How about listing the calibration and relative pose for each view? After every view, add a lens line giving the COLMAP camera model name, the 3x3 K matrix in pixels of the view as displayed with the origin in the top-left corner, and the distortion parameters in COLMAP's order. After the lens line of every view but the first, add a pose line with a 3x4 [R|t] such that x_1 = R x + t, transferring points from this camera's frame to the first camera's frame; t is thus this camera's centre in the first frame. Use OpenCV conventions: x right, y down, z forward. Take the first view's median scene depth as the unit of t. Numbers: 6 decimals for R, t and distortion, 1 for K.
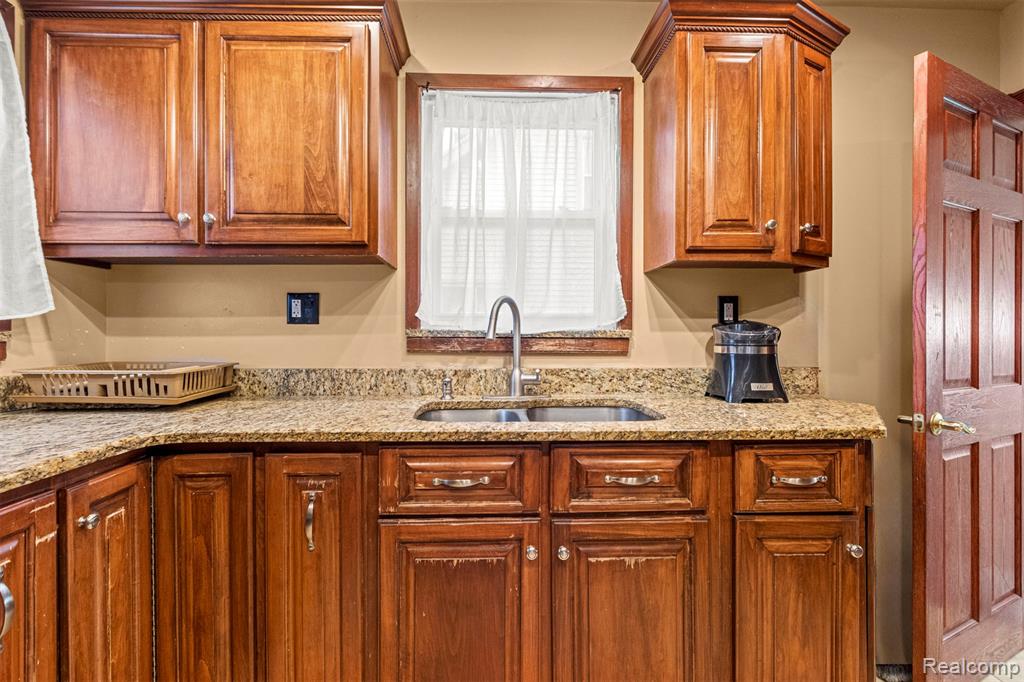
lens RADIAL K [[473.0, 0, 503.7], [0, 473.0, 335.5], [0, 0, 1]] dist [0.002966, -0.000878]
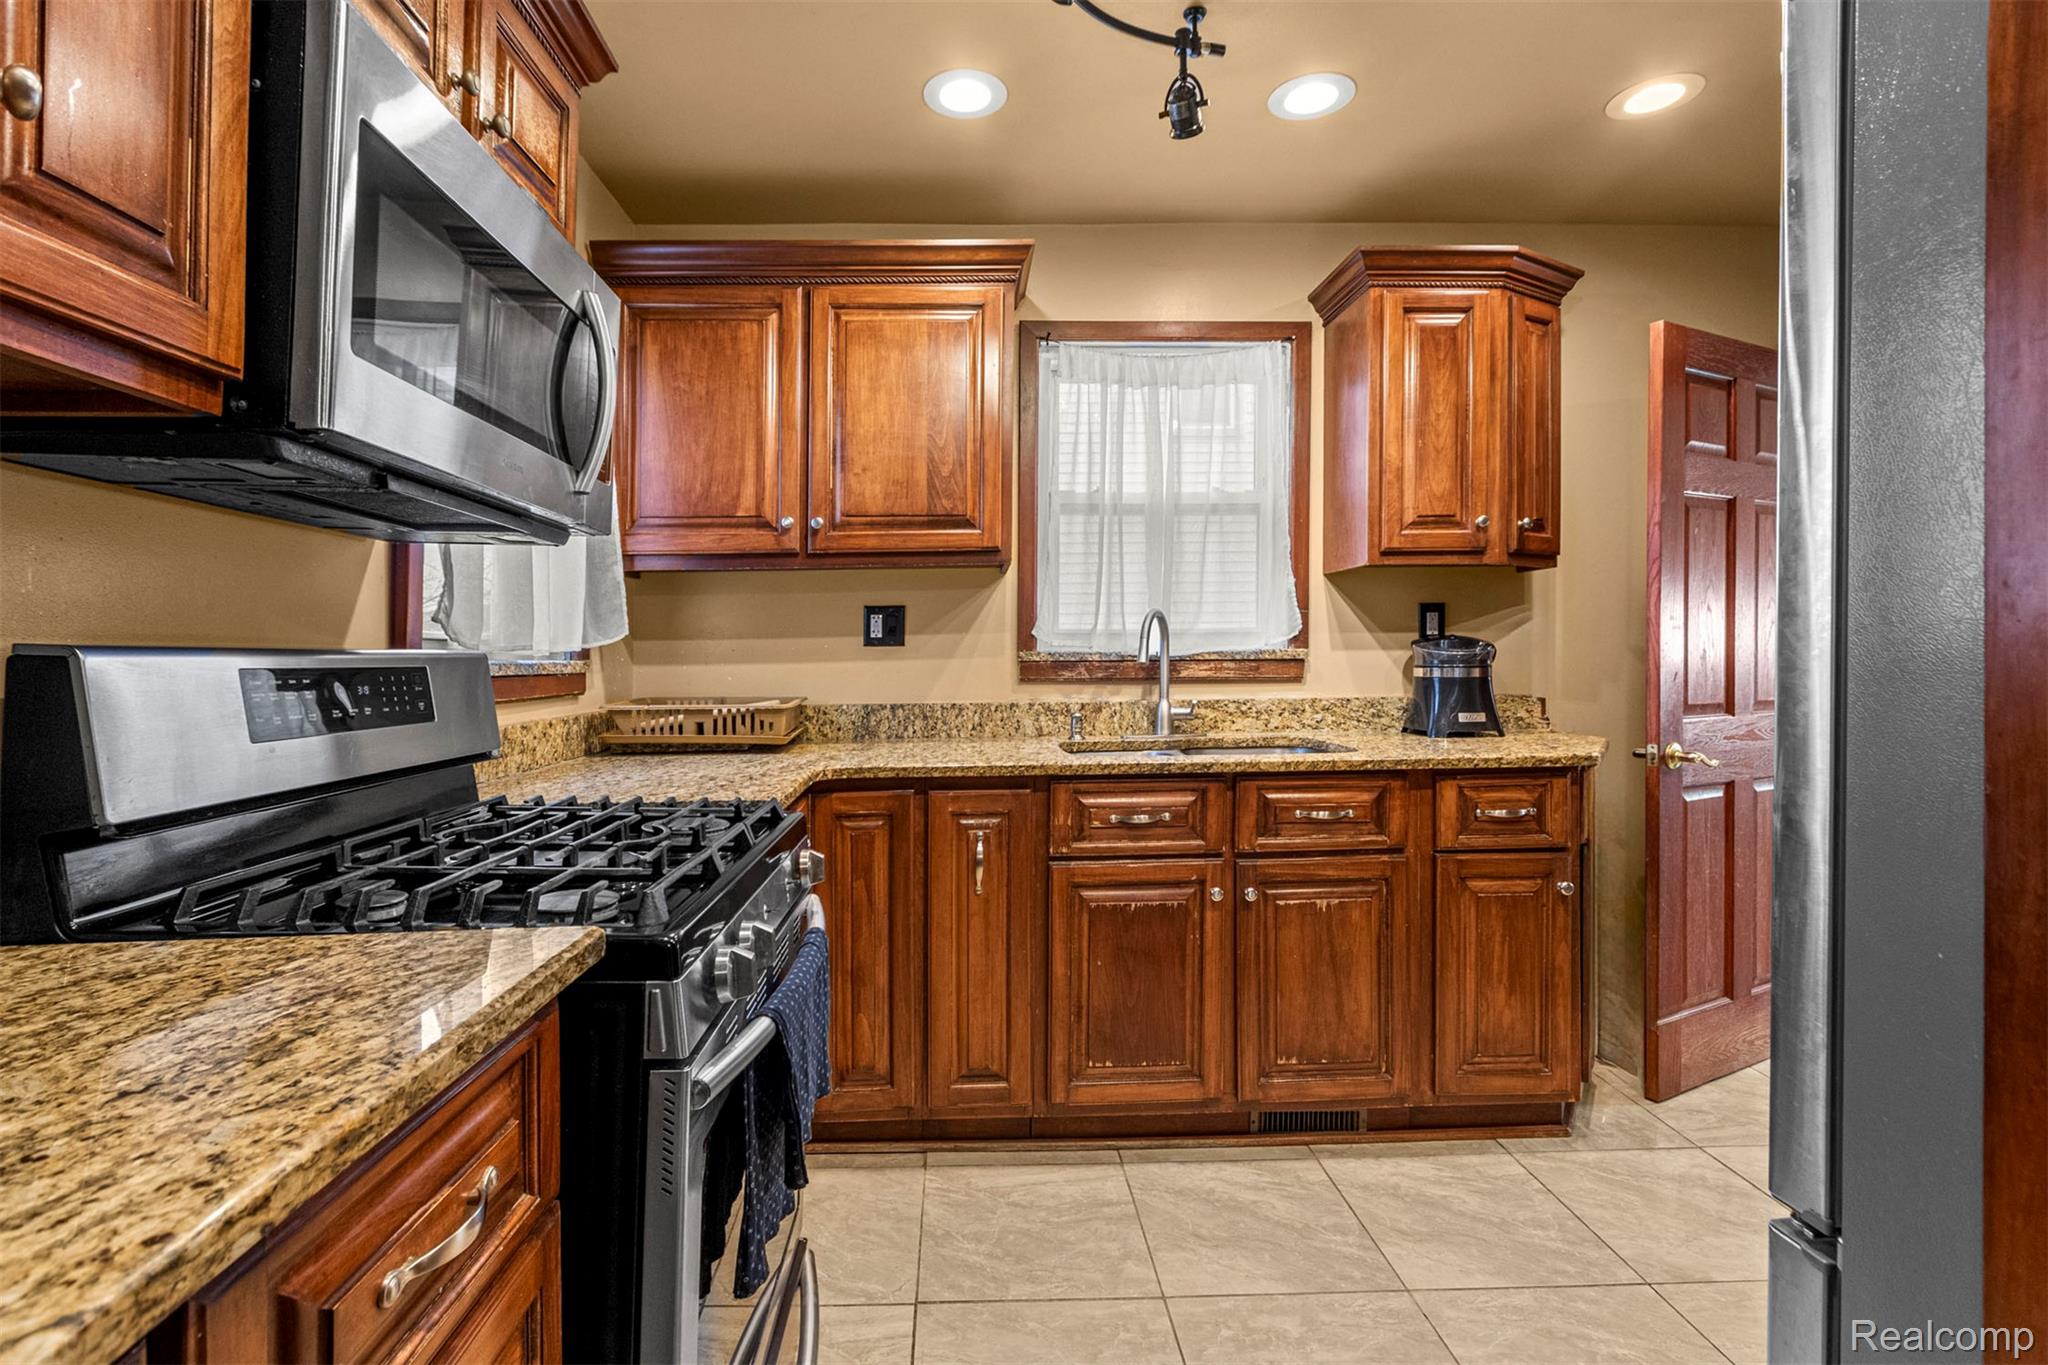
lens RADIAL K [[946.0, 0, 1008.3], [0, 946.0, 691.4], [0, 0, 1]] dist [0.002966, -0.000878]
pose [[0.999819, -0.012890, 0.013970, -0.301232], [0.012333, 0.999154, 0.039222, -0.010480], [-0.014464, -0.039043, 0.999133, -0.674126]]
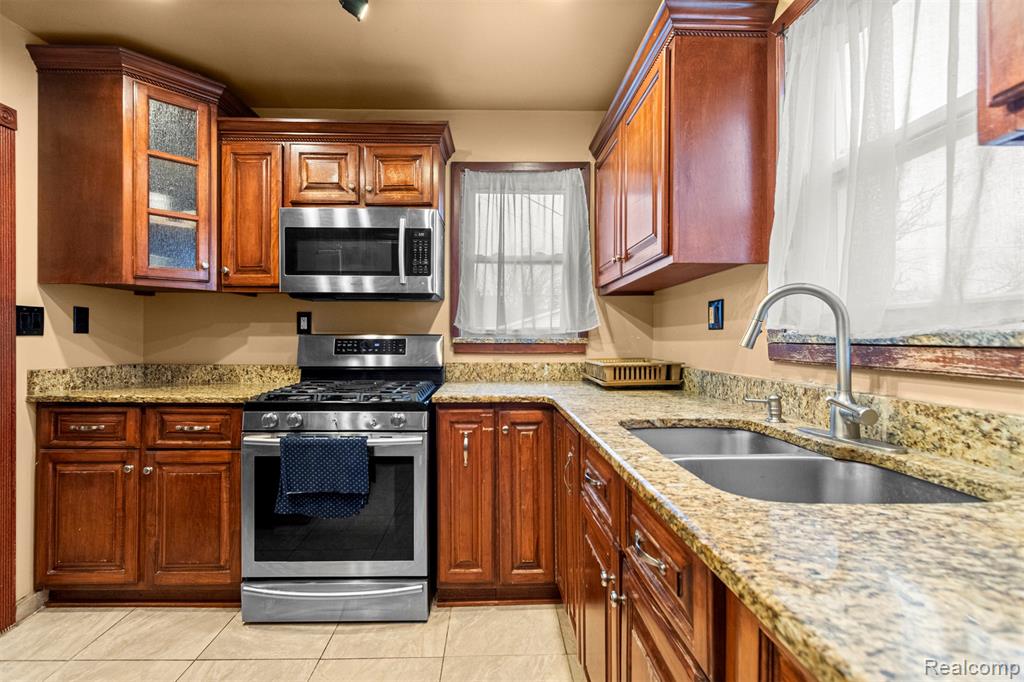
lens RADIAL K [[473.0, 0, 501.6], [0, 473.0, 343.2], [0, 0, 1]] dist [0.002966, -0.000878]
pose [[-0.012015, 0.008127, -0.999895, 0.788033], [0.001890, 0.999965, 0.008105, -0.003795], [0.999926, -0.001792, -0.012030, 0.655198]]
